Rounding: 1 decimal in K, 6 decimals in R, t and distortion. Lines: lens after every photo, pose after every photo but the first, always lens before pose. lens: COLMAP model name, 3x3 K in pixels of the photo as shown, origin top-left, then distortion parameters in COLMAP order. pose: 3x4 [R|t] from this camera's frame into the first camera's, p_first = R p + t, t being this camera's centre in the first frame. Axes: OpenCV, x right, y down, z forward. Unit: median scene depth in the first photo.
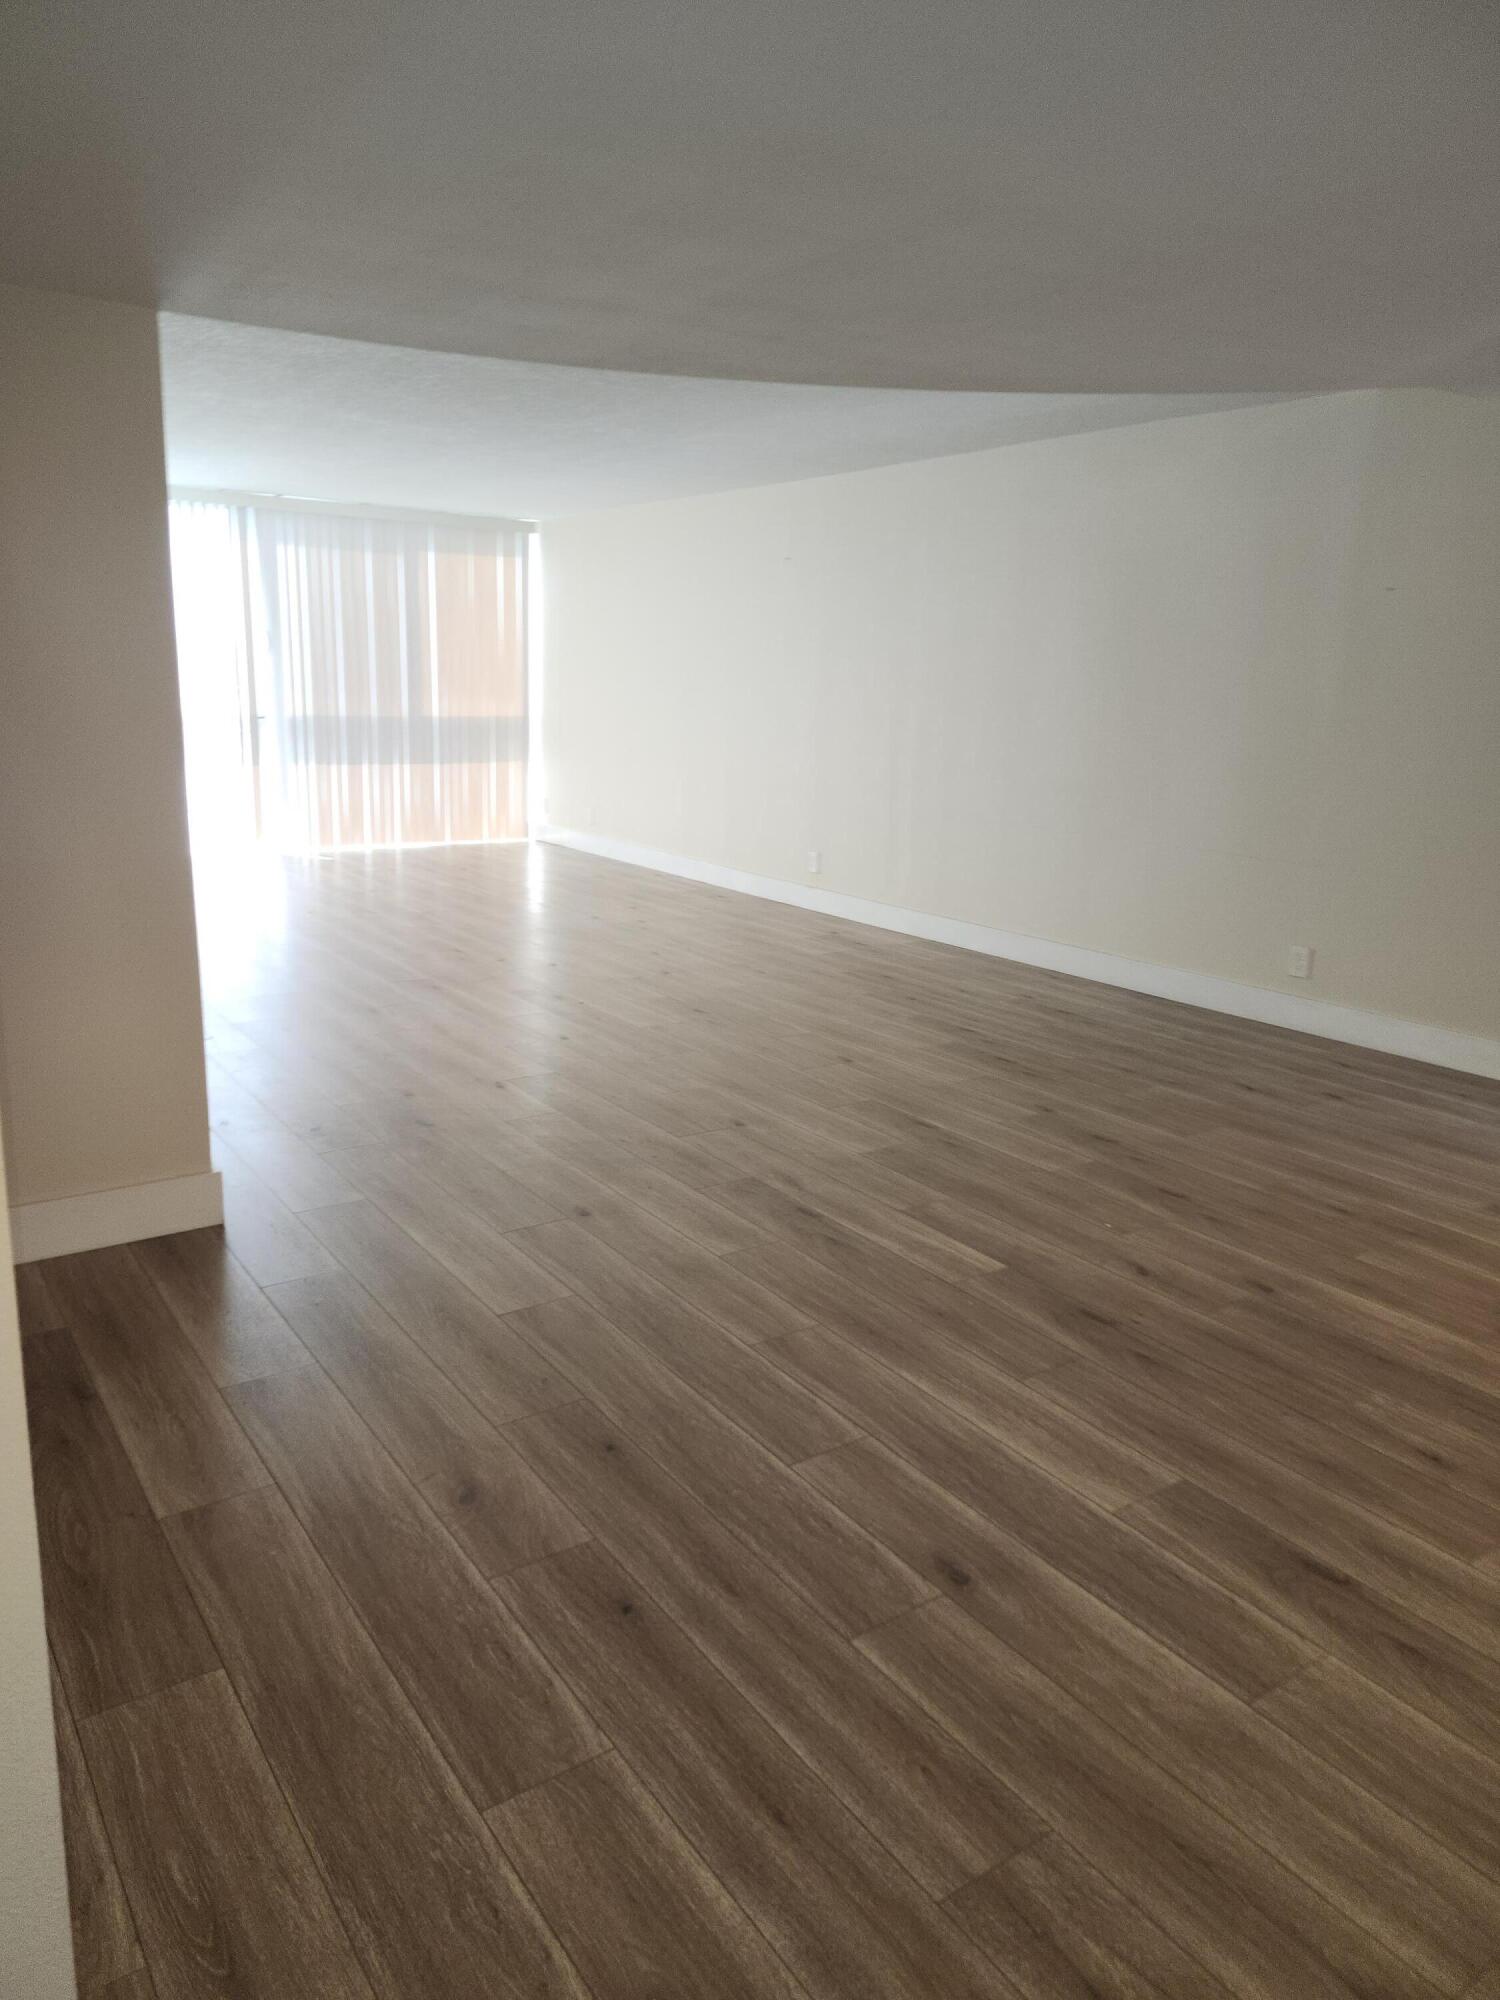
lens RADIAL K [[1392.4, 0, 744.0], [0, 1392.4, 992.4], [0, 0, 1]] dist [0.041904, -0.004694]
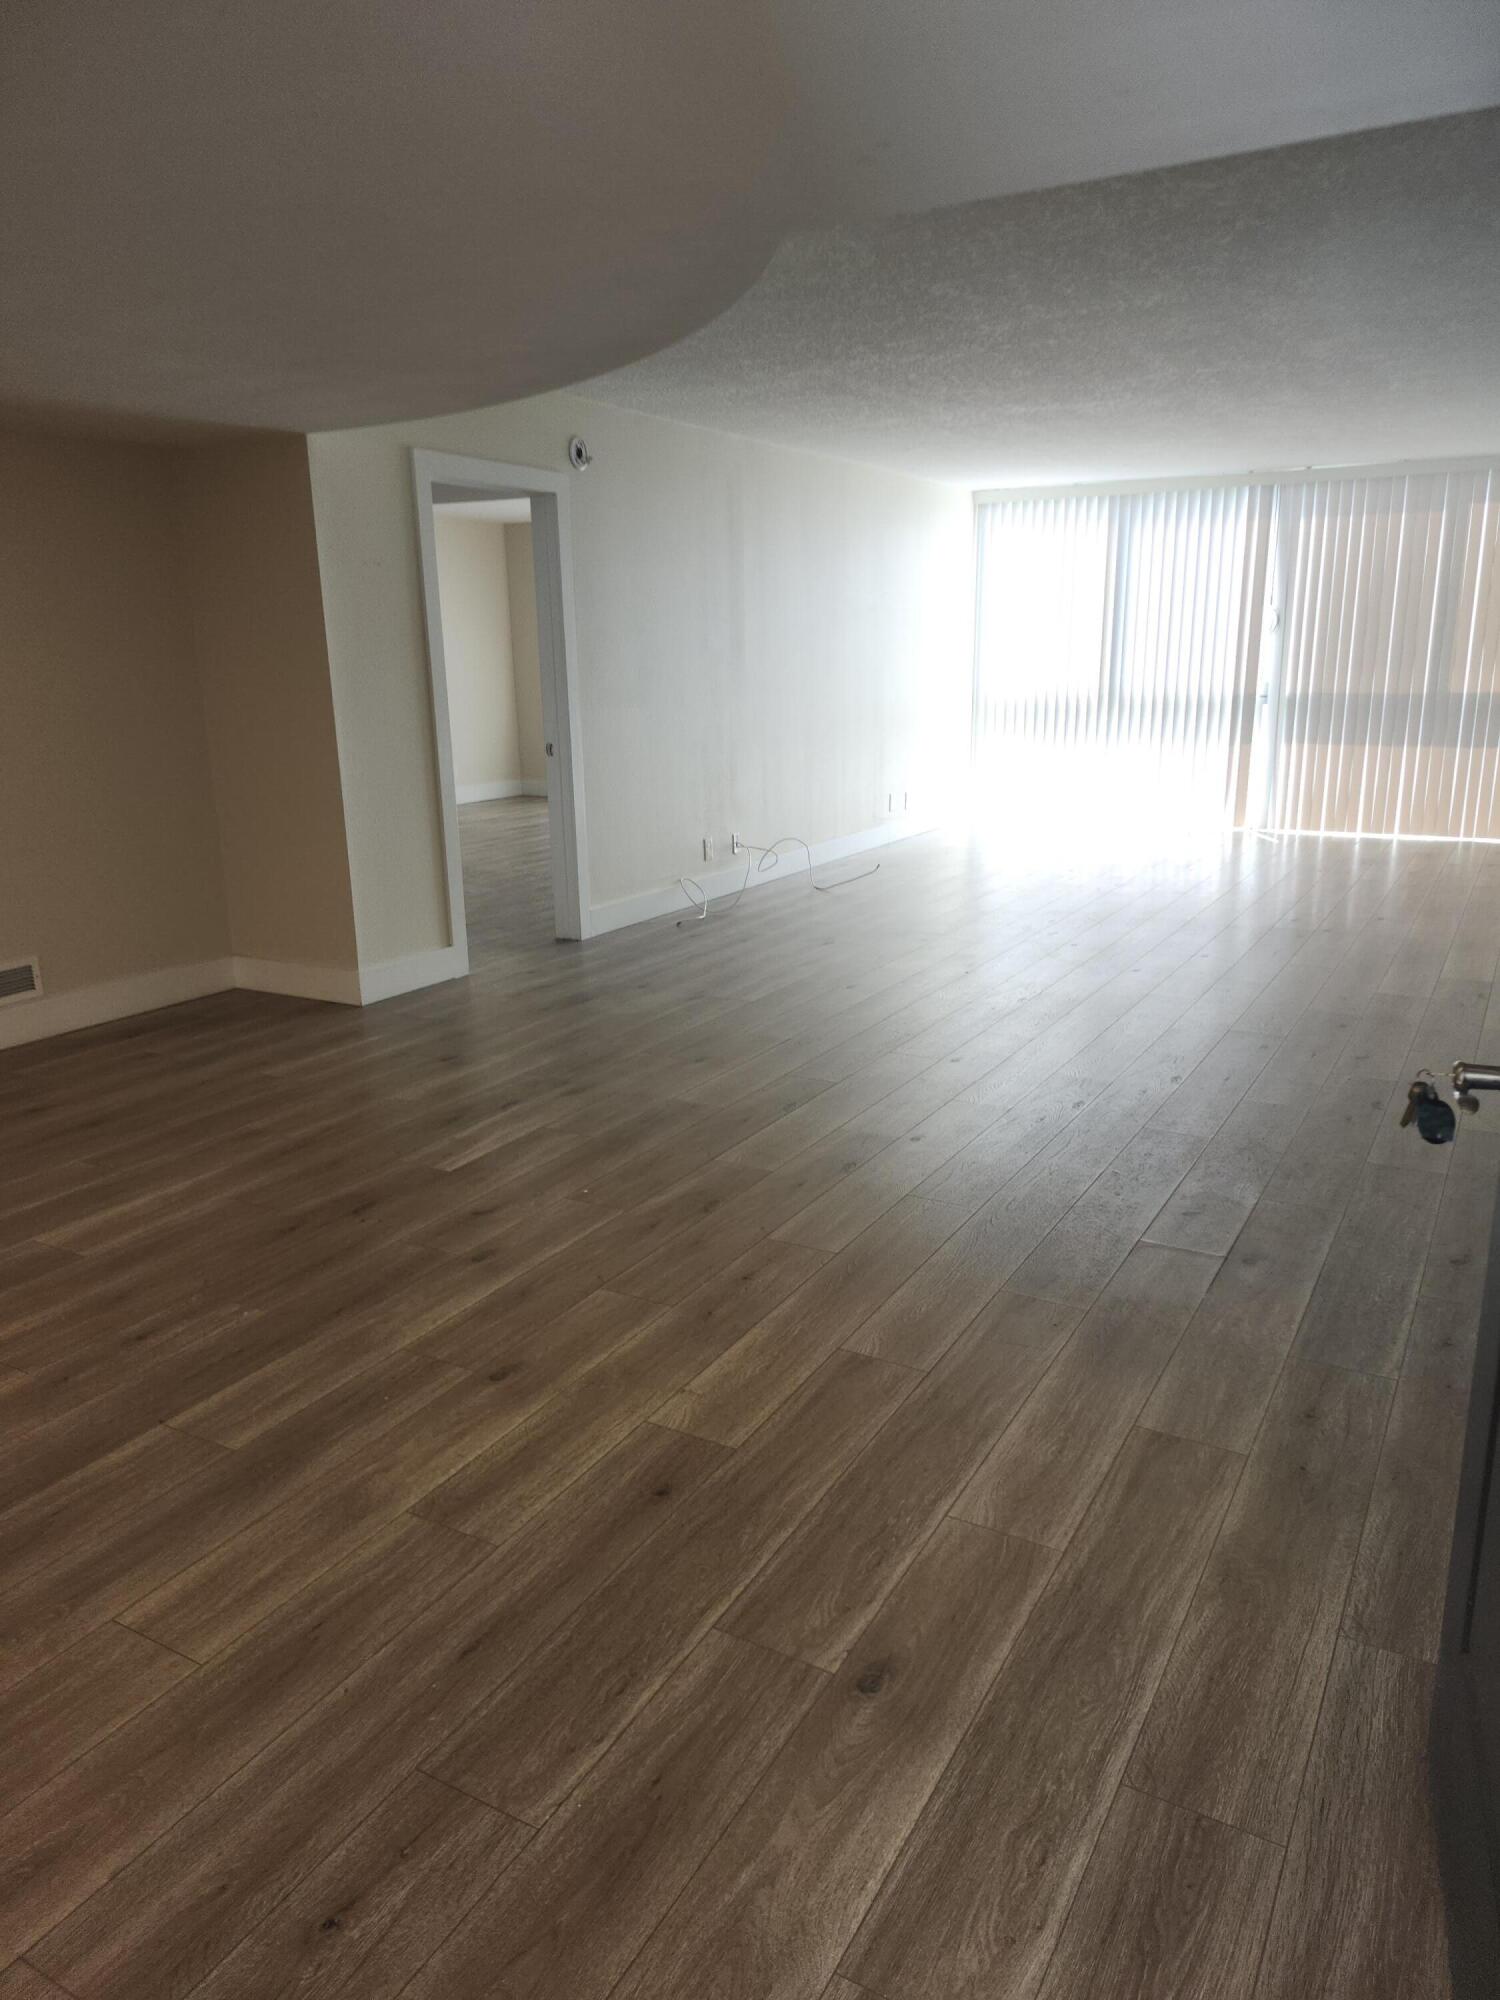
lens RADIAL K [[1392.4, 0, 746.7], [0, 1392.4, 1010.4], [0, 0, 1]] dist [0.041904, -0.004694]
pose [[0.431220, 0.195782, -0.880749, 0.956215], [-0.177251, 0.975533, 0.130068, -0.090398], [0.884664, 0.100026, 0.455372, 0.521428]]
